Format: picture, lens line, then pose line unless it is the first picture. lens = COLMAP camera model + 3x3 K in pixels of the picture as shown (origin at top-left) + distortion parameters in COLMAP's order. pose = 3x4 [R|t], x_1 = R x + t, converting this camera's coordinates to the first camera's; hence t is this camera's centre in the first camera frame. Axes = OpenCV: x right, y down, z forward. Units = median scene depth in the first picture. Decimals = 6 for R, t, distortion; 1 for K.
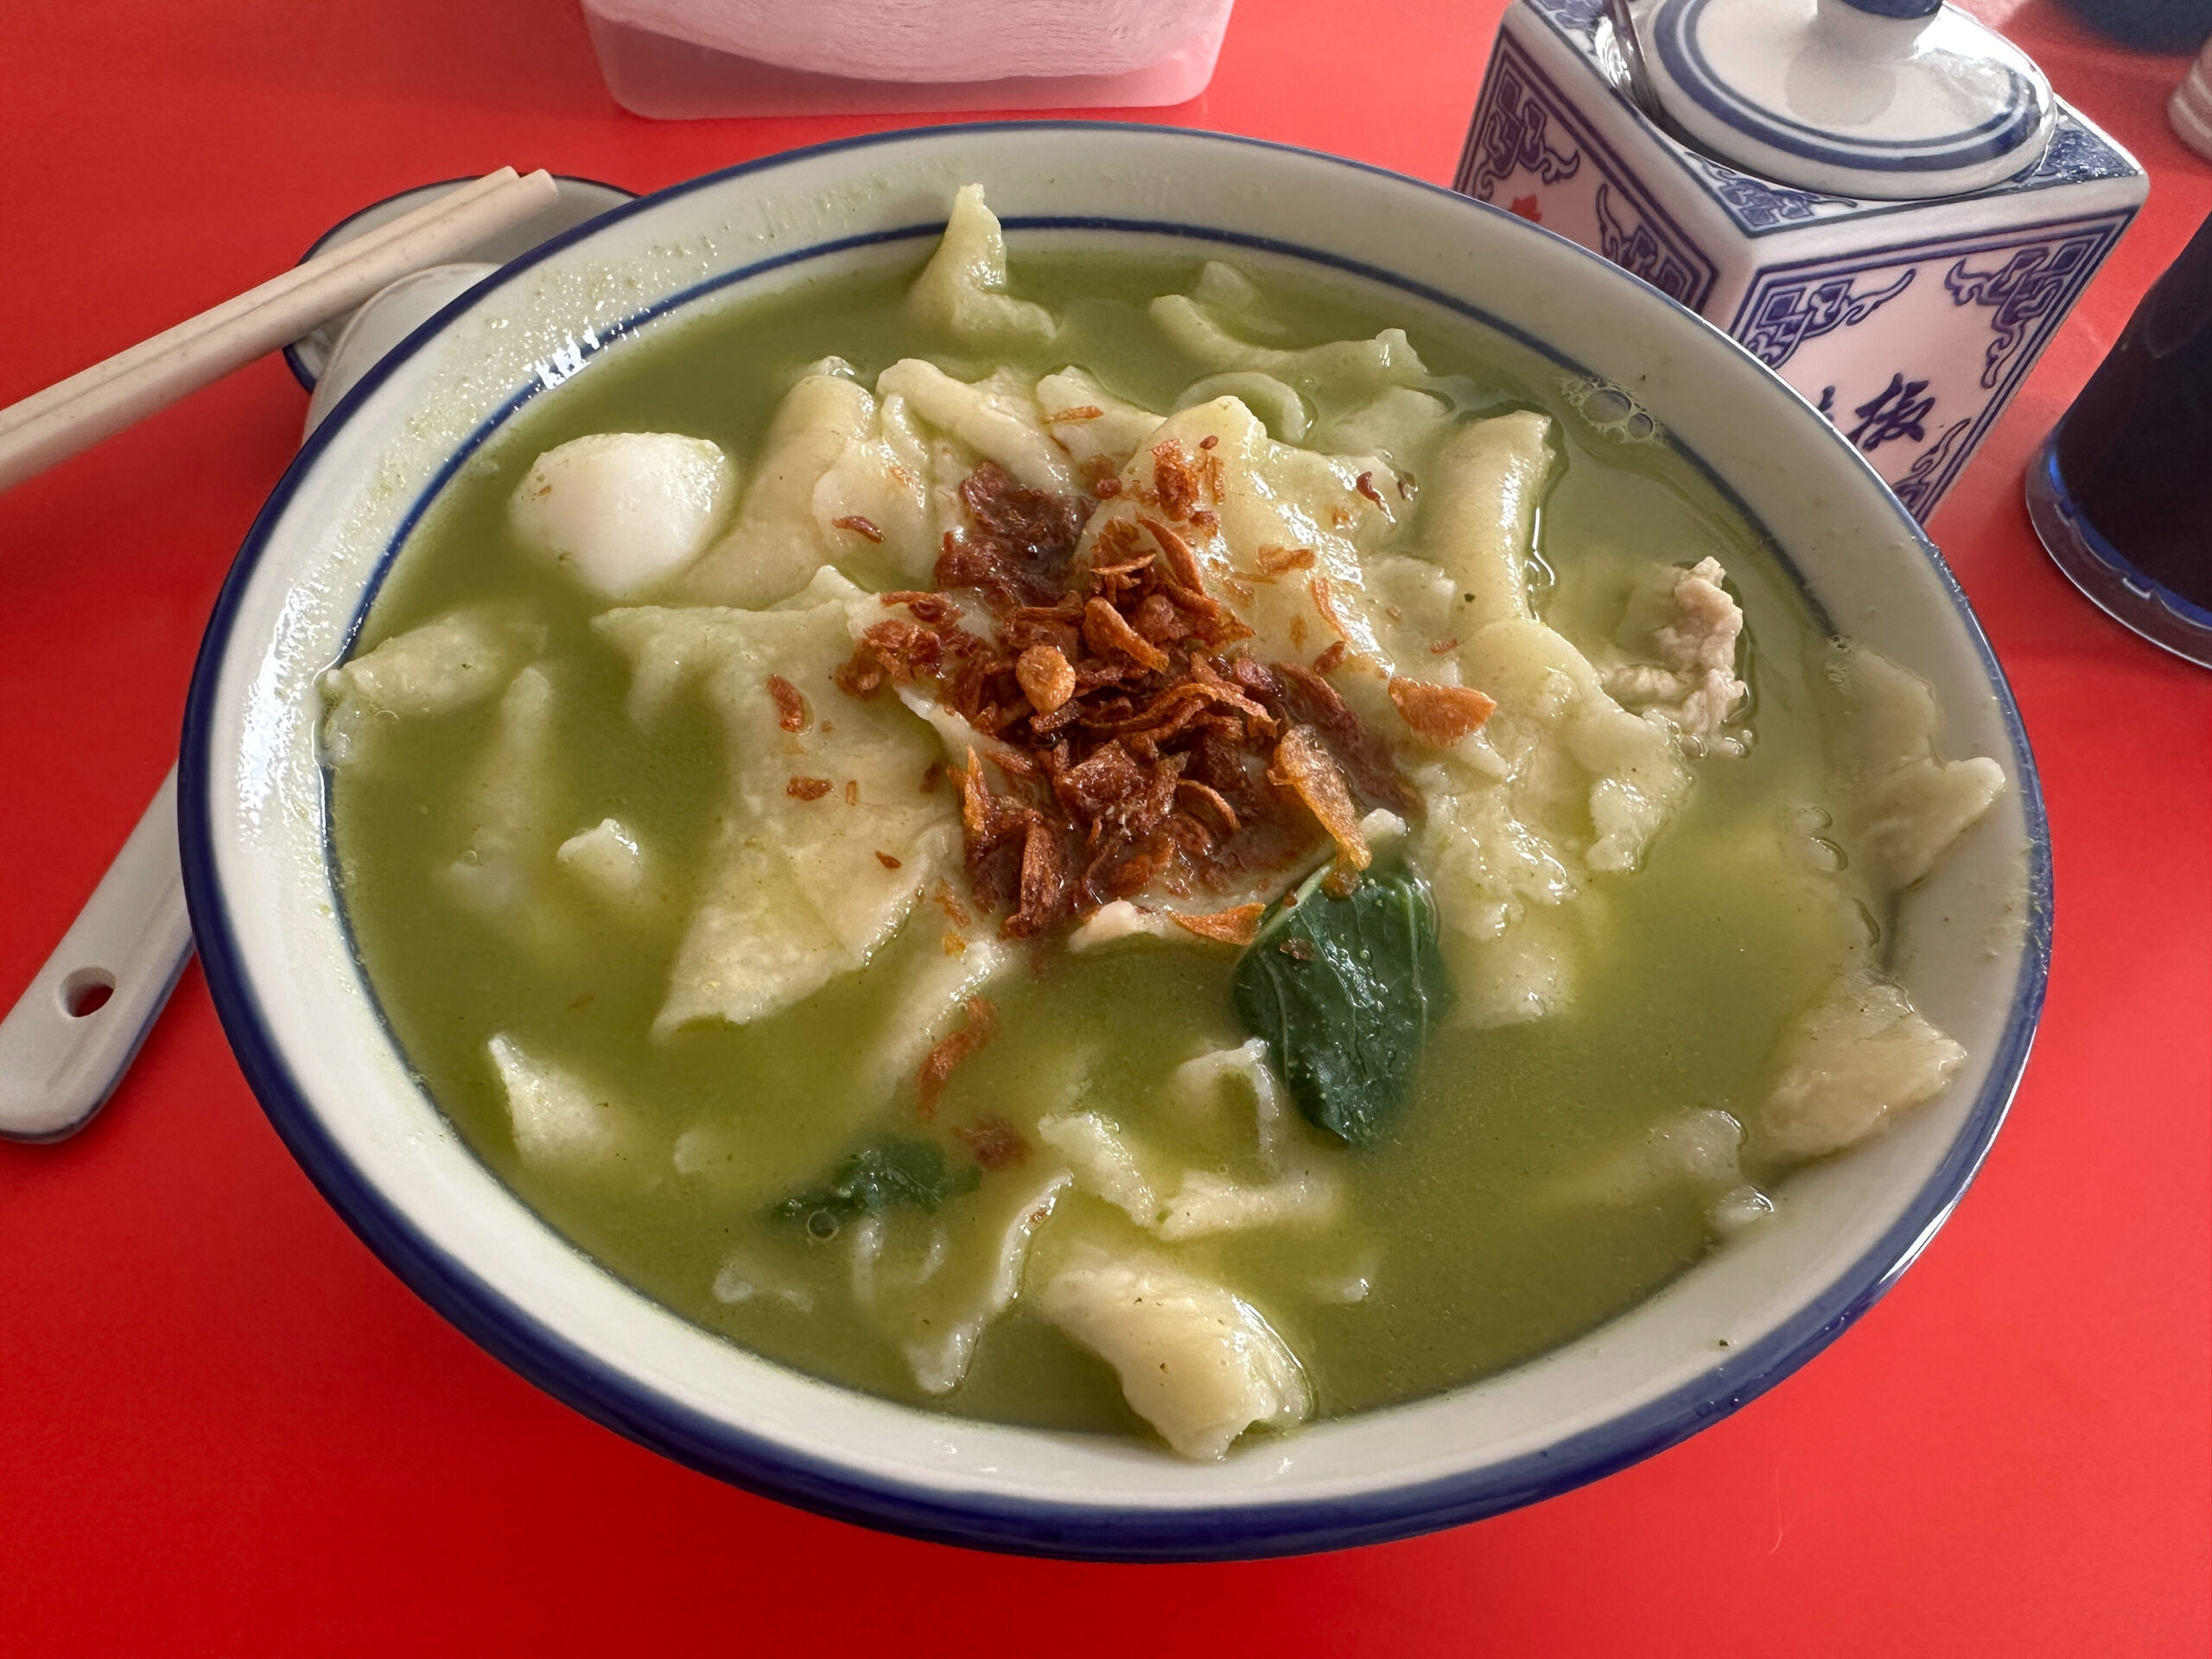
lens RADIAL K [[1558.7, 0, 1104.8], [0, 1558.7, 928.6], [0, 0, 1]] dist [0.031470, -0.003901]
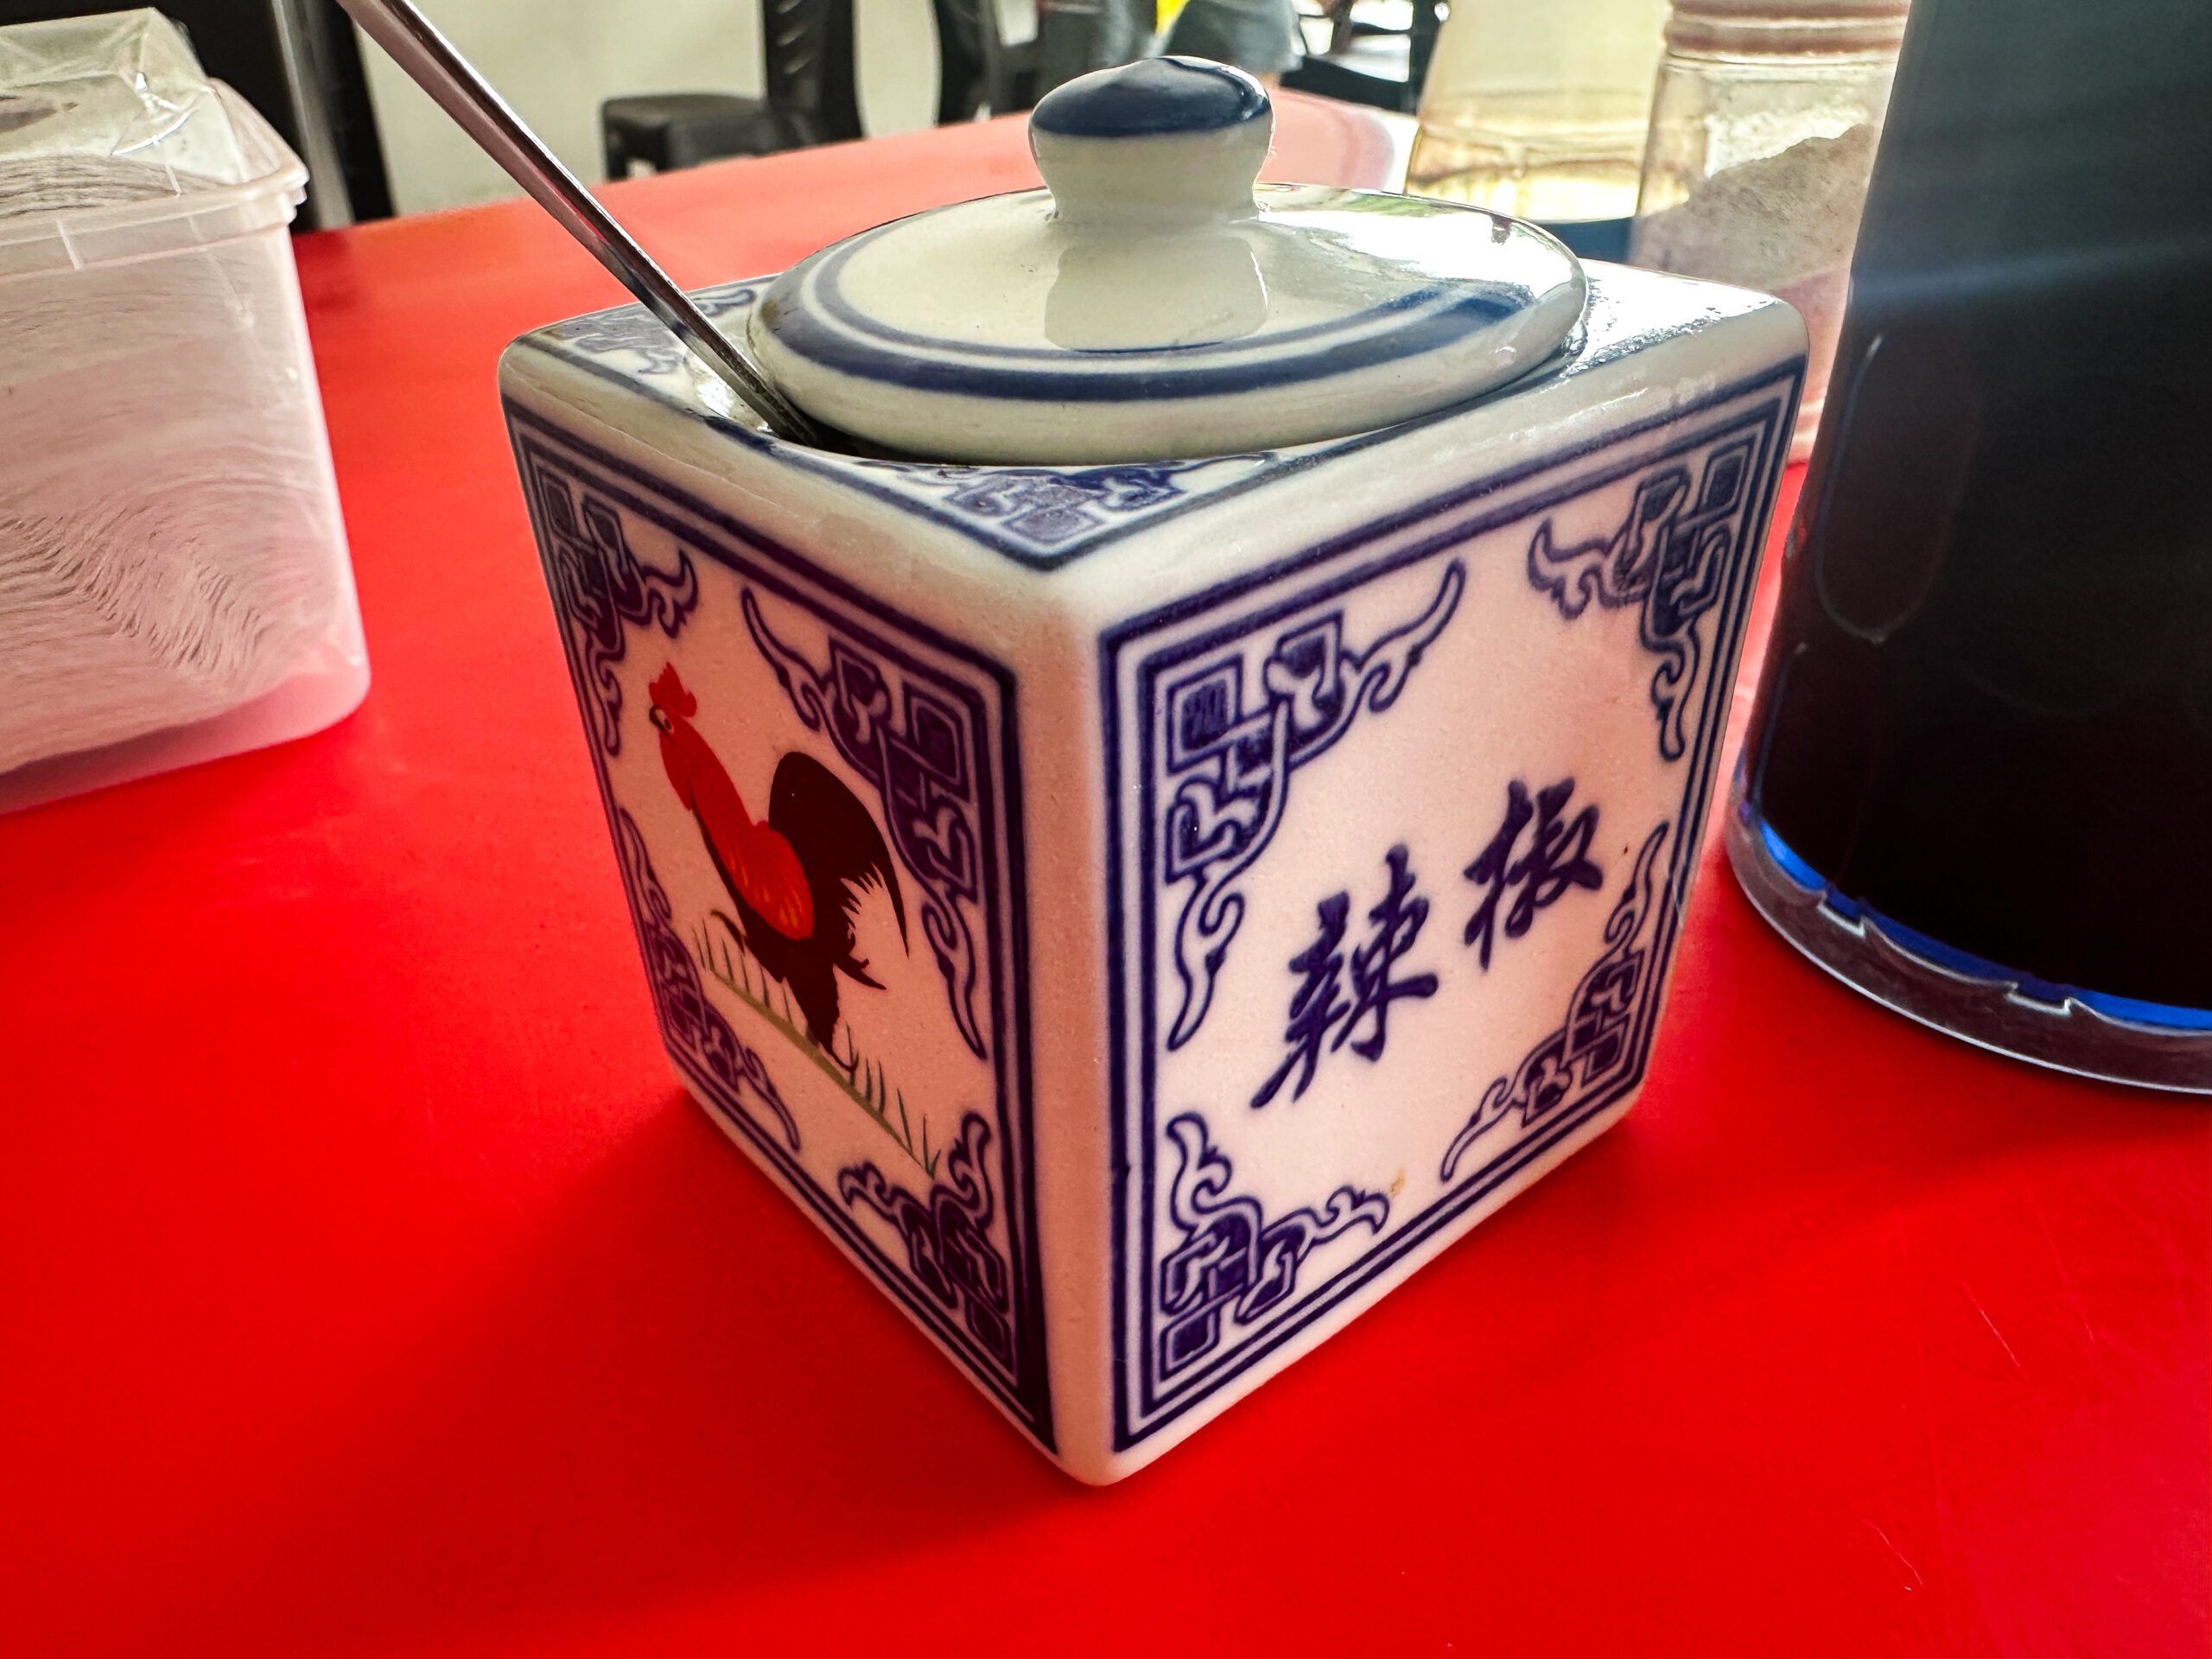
lens RADIAL K [[1558.7, 0, 1104.8], [0, 1558.7, 928.6], [0, 0, 1]] dist [0.031470, -0.003901]
pose [[0.928993, -0.294722, 0.223857, 0.401273], [0.353896, 0.884409, -0.304267, -0.314237], [-0.108307, 0.361883, 0.925910, 0.876050]]
